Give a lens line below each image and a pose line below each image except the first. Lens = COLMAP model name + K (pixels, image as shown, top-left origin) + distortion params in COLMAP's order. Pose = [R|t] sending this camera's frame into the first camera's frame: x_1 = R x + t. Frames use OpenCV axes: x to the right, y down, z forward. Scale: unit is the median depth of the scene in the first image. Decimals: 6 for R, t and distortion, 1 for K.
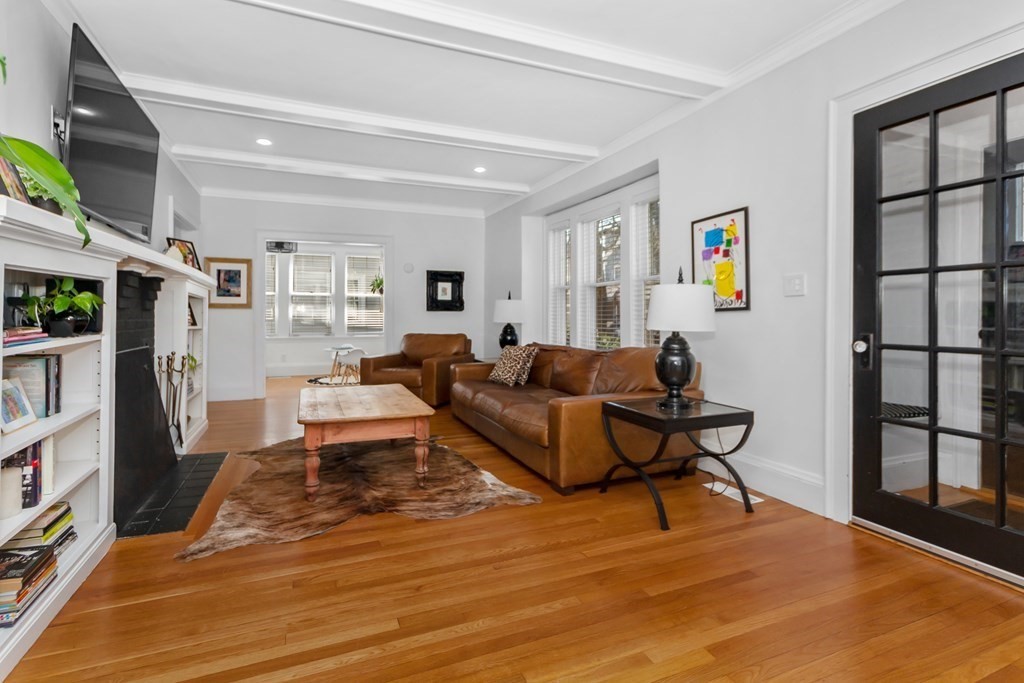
lens RADIAL K [[479.1, 0, 490.2], [0, 479.1, 315.7], [0, 0, 1]] dist [-0.000421, 0.000918]
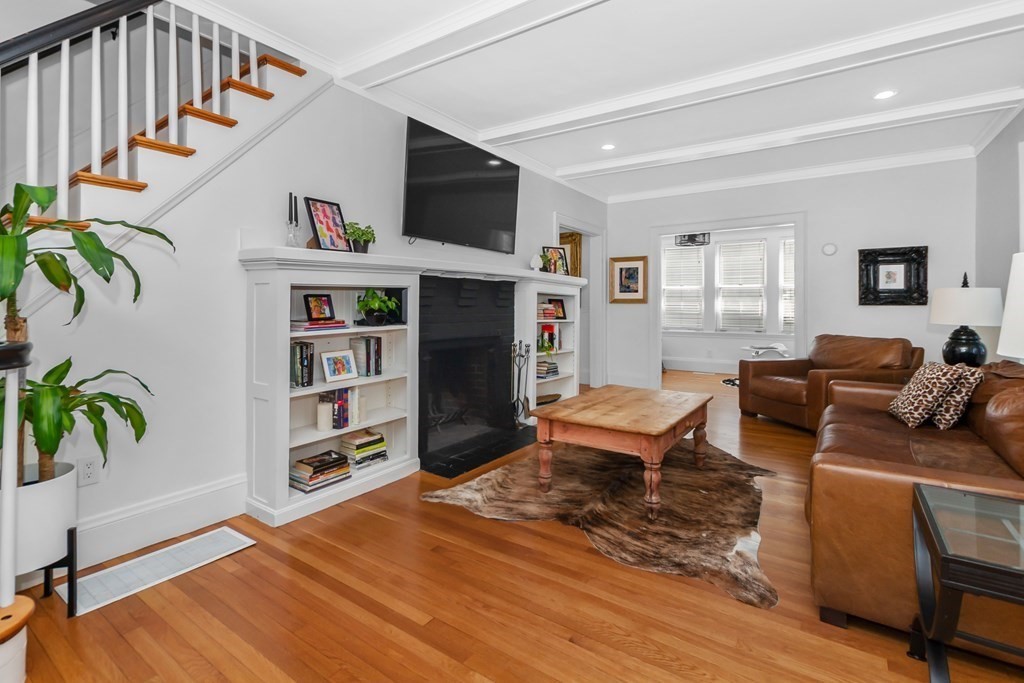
lens RADIAL K [[483.2, 0, 496.6], [0, 483.2, 303.8], [0, 0, 1]] dist [-0.011273, 0.000616]
pose [[0.547525, -0.004404, -0.836778, 0.427288], [-0.002907, 0.999970, -0.007165, -0.011783], [0.836784, 0.006355, 0.547496, 0.323628]]
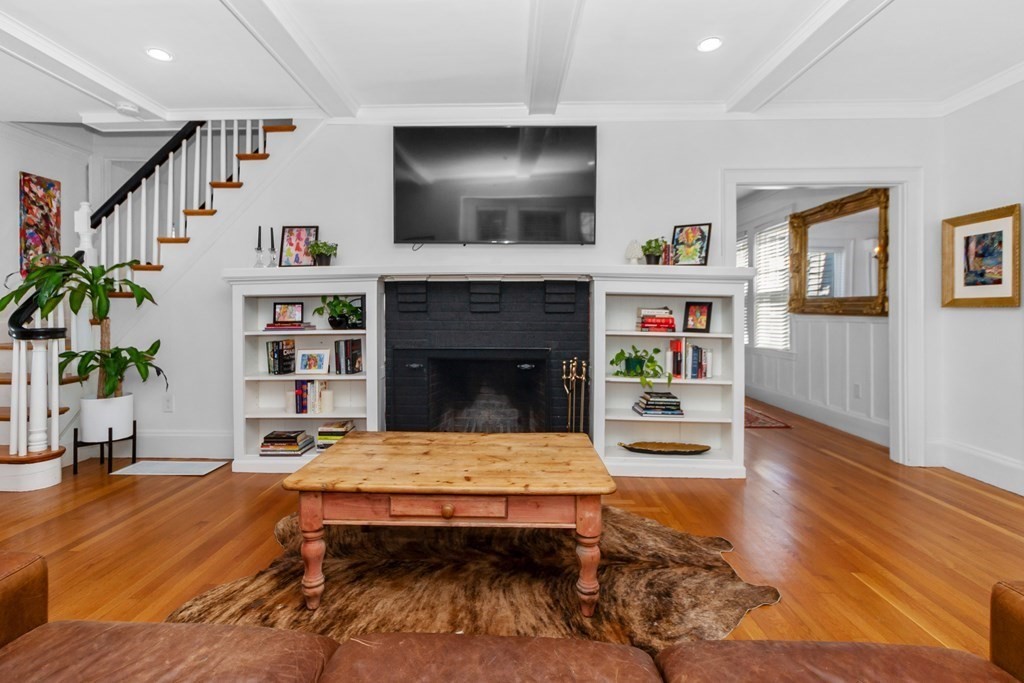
lens RADIAL K [[479.1, 0, 490.2], [0, 479.1, 315.7], [0, 0, 1]] dist [-0.000421, 0.000918]
pose [[-0.390695, -0.001213, -0.920519, 0.331214], [-0.005162, 0.999986, 0.000874, -0.007015], [0.920506, 0.005093, -0.390696, 1.485260]]
